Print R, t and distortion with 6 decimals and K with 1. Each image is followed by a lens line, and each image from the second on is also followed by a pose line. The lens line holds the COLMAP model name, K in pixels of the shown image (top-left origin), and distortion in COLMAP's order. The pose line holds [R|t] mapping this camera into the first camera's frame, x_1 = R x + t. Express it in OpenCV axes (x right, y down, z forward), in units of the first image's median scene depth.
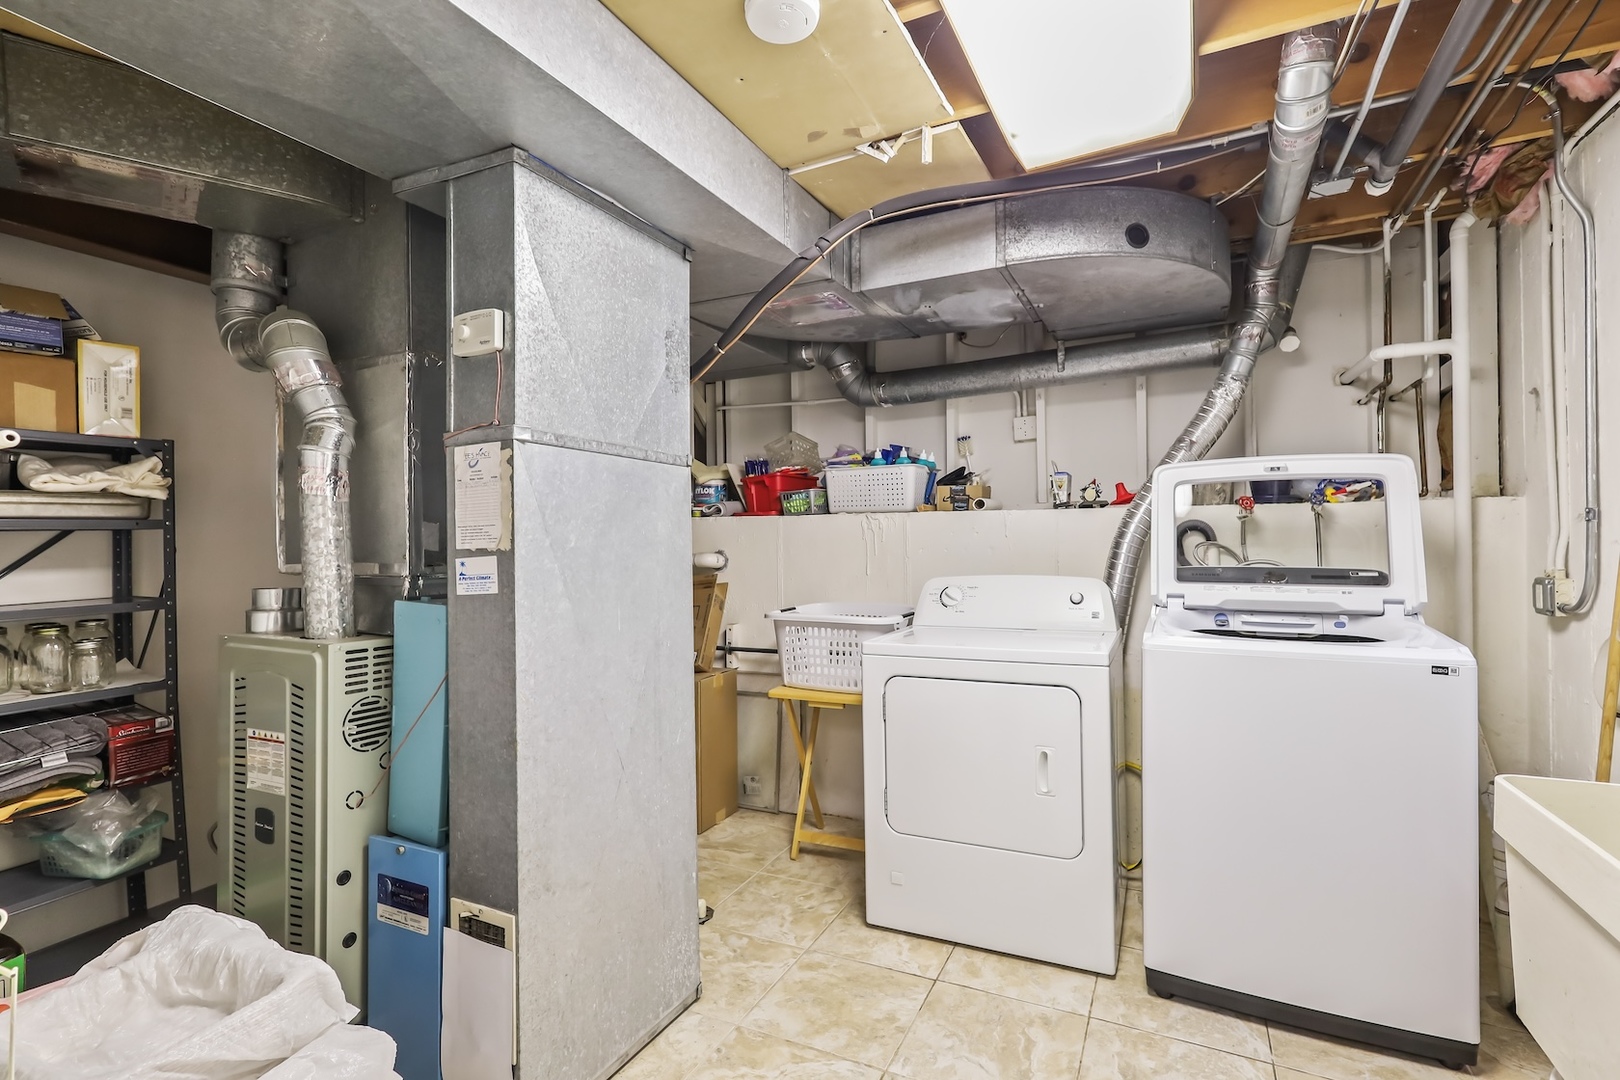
lens RADIAL K [[758.9, 0, 806.4], [0, 758.9, 545.5], [0, 0, 1]] dist [0.000371, 0.000558]
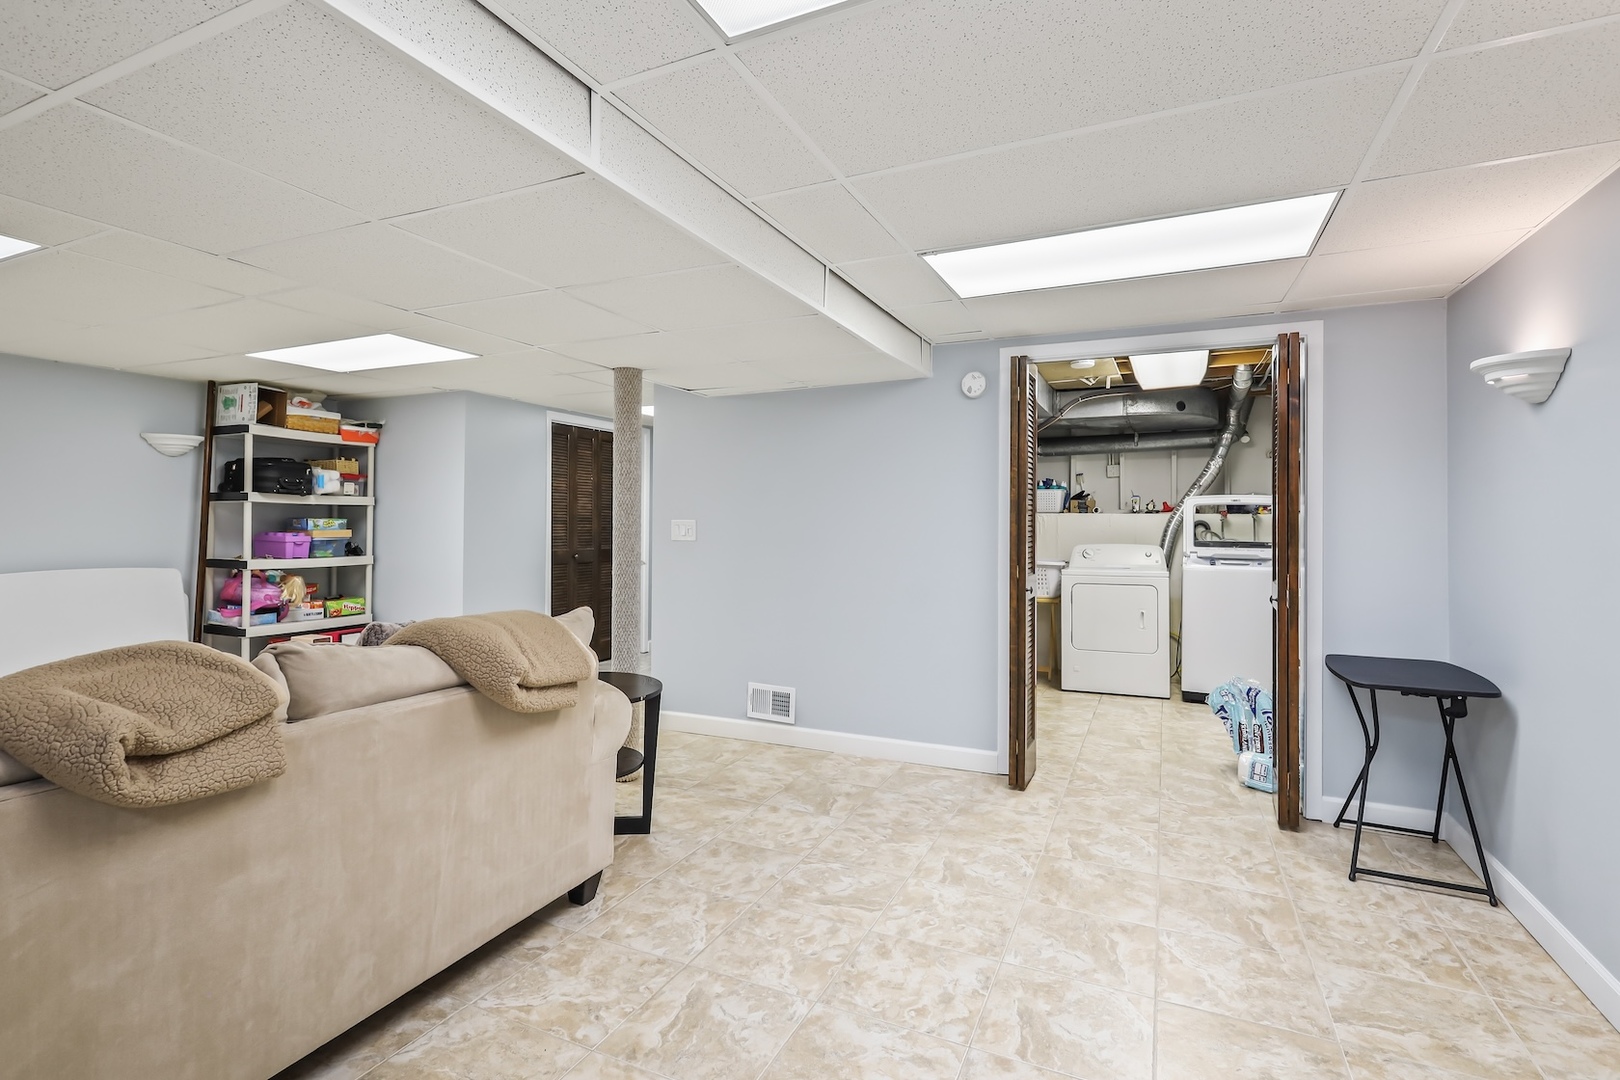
lens RADIAL K [[758.9, 0, 812.1], [0, 758.9, 523.1], [0, 0, 1]] dist [0.000371, 0.000558]
pose [[0.999637, 0.021127, 0.016706, -0.652721], [-0.020874, 0.999667, -0.015167, 0.031296], [-0.017021, 0.014813, 0.999745, -1.182657]]
